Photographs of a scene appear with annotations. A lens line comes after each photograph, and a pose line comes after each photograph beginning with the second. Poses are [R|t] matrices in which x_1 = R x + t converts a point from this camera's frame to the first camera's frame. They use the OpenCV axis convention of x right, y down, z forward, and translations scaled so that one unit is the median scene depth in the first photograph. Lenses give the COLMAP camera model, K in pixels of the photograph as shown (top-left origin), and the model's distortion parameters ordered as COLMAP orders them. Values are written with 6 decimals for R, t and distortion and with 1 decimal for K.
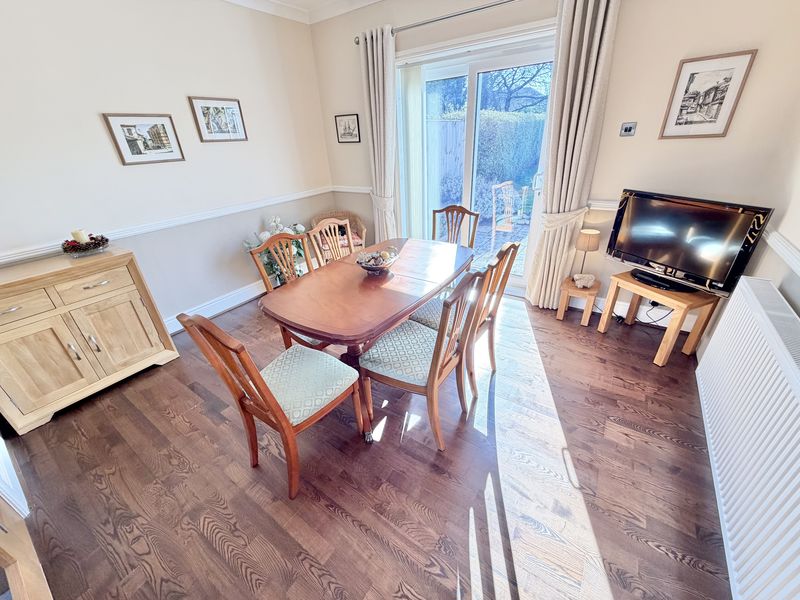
lens RADIAL K [[318.5, 0, 399.6], [0, 318.5, 301.0], [0, 0, 1]] dist [0.003153, -0.000751]
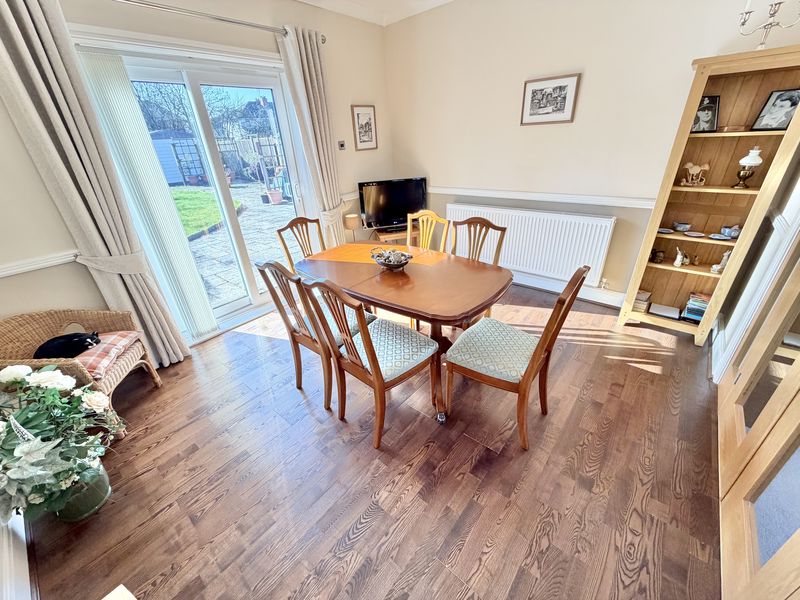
lens RADIAL K [[318.5, 0, 398.4], [0, 318.5, 301.5], [0, 0, 1]] dist [0.003153, -0.000751]
pose [[0.100298, -0.417394, 0.903174, -1.111795], [0.502850, 0.804551, 0.315975, -0.348664], [-0.858535, 0.422469, 0.290581, 0.785512]]
